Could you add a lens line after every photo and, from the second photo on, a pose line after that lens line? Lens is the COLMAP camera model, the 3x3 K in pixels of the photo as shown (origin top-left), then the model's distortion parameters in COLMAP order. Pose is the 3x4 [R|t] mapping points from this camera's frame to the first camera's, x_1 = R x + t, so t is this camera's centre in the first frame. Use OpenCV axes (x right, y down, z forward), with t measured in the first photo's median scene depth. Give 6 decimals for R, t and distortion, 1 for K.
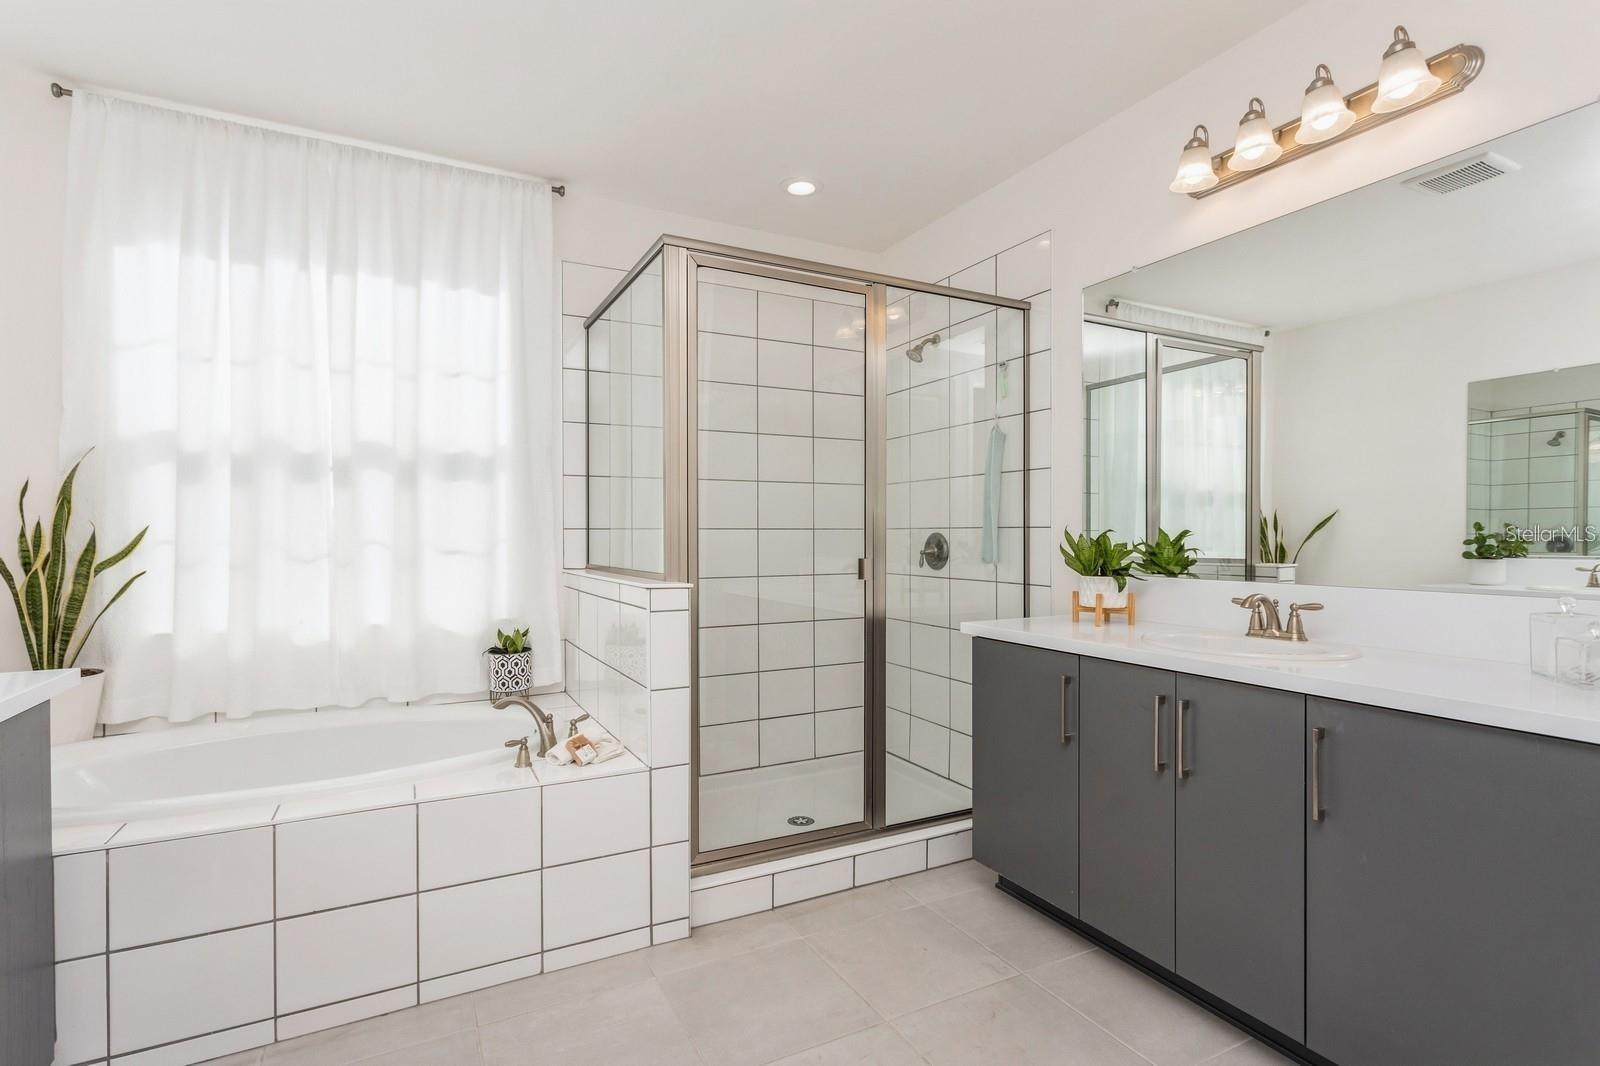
lens RADIAL K [[770.0, 0, 803.0], [0, 770.0, 537.3], [0, 0, 1]] dist [0.001507, 0.000605]
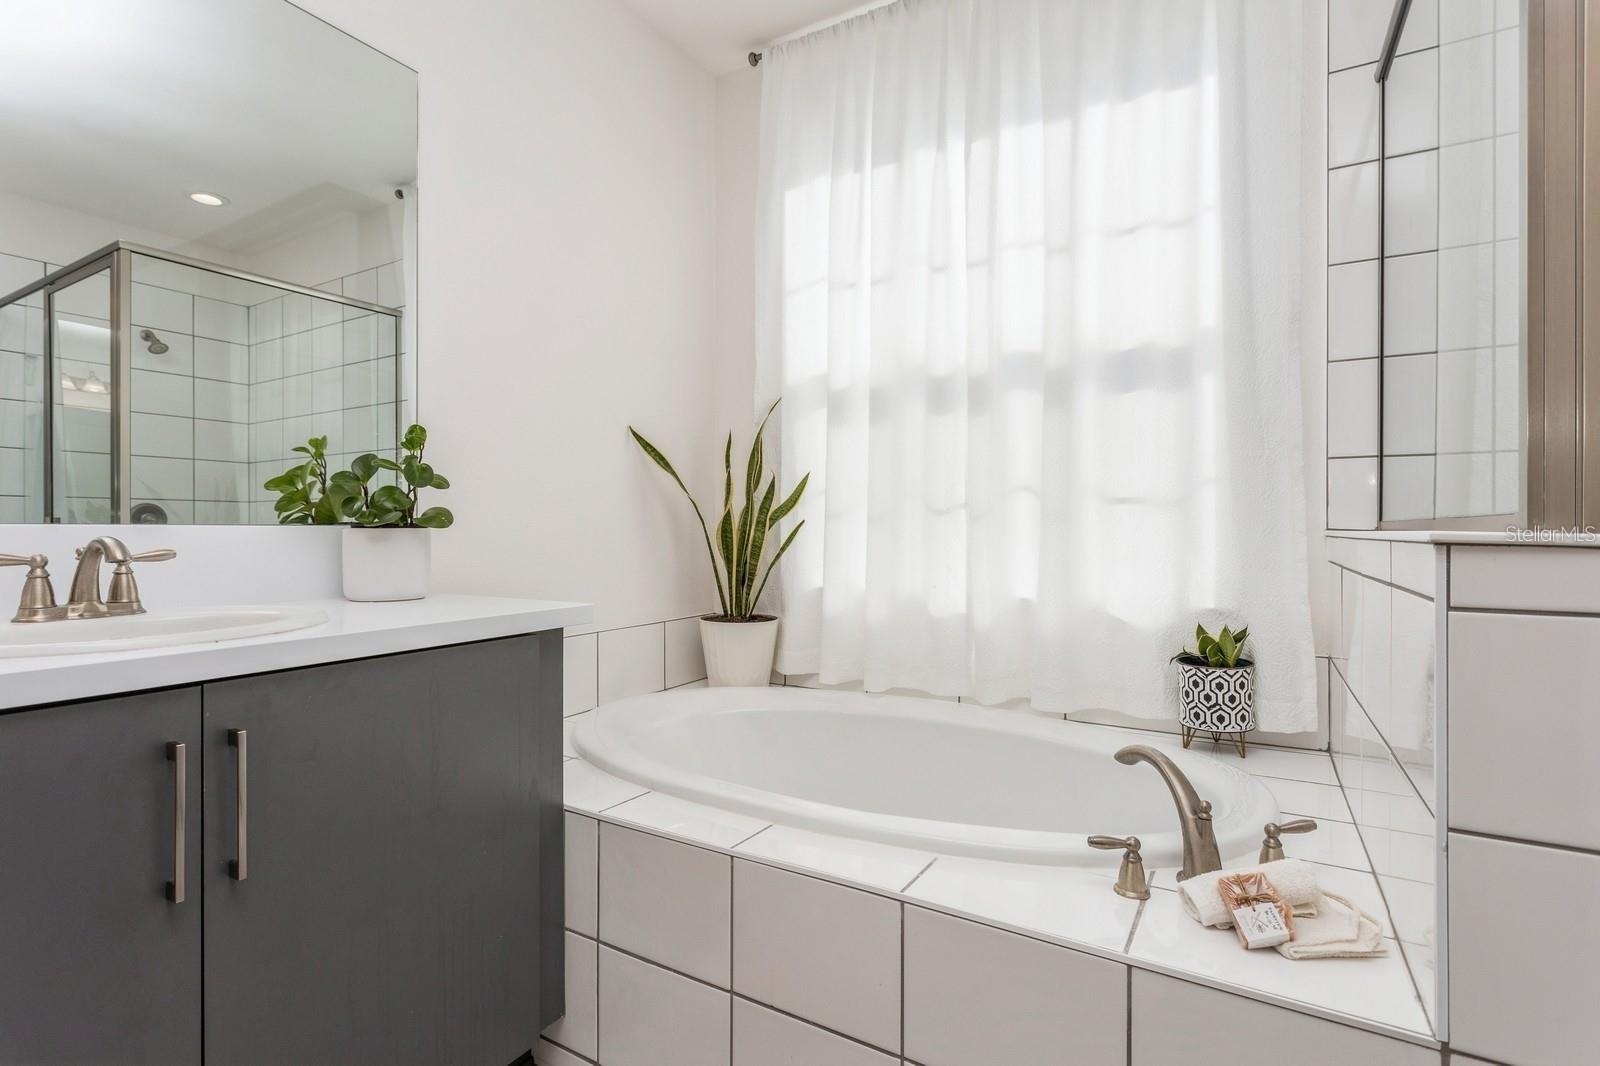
lens RADIAL K [[757.9, 0, 800.0], [0, 757.9, 533.0], [0, 0, 1]] dist [-0.001921, -0.000074]
pose [[0.513463, 0.007708, -0.858077, -0.043691], [-0.005357, 0.999969, 0.005777, 0.051039], [0.858095, 0.001631, 0.513489, 0.480417]]
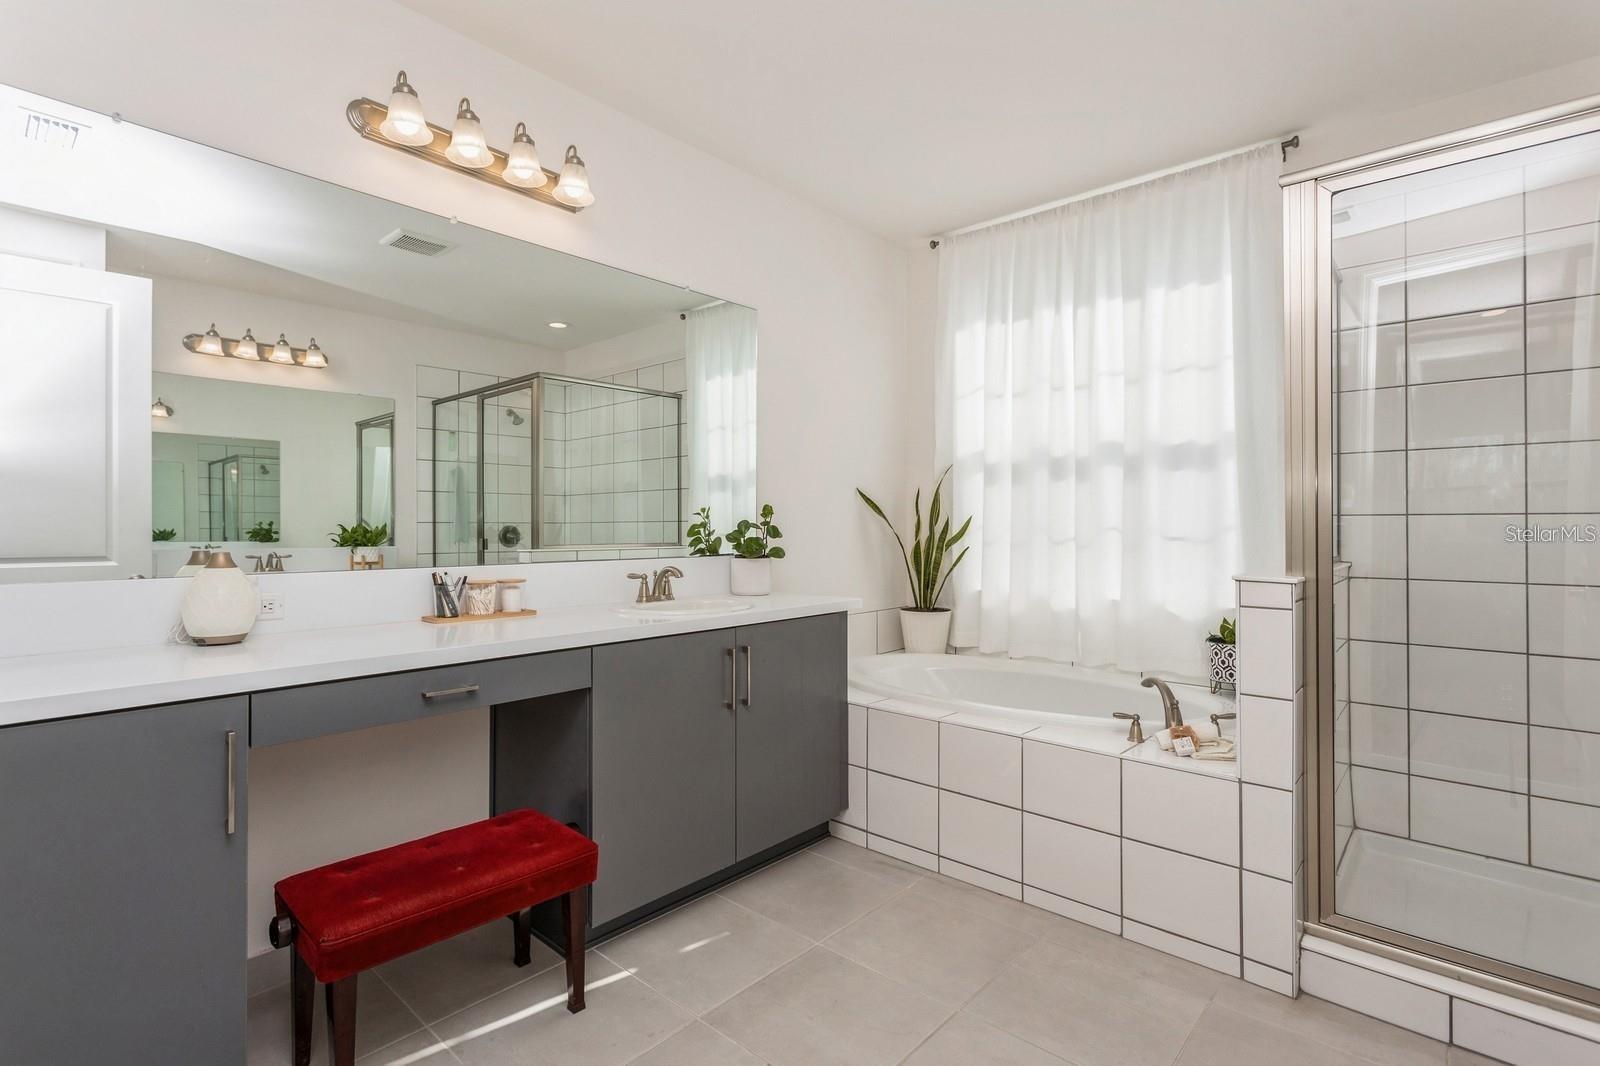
lens RADIAL K [[778.7, 0, 803.6], [0, 778.7, 518.9], [0, 0, 1]] dist [-0.002605, 0.000135]
pose [[0.344690, -0.004087, -0.938708, 0.414092], [-0.003881, 0.999976, -0.005779, 0.000452], [0.938709, 0.005635, 0.344665, 0.176044]]
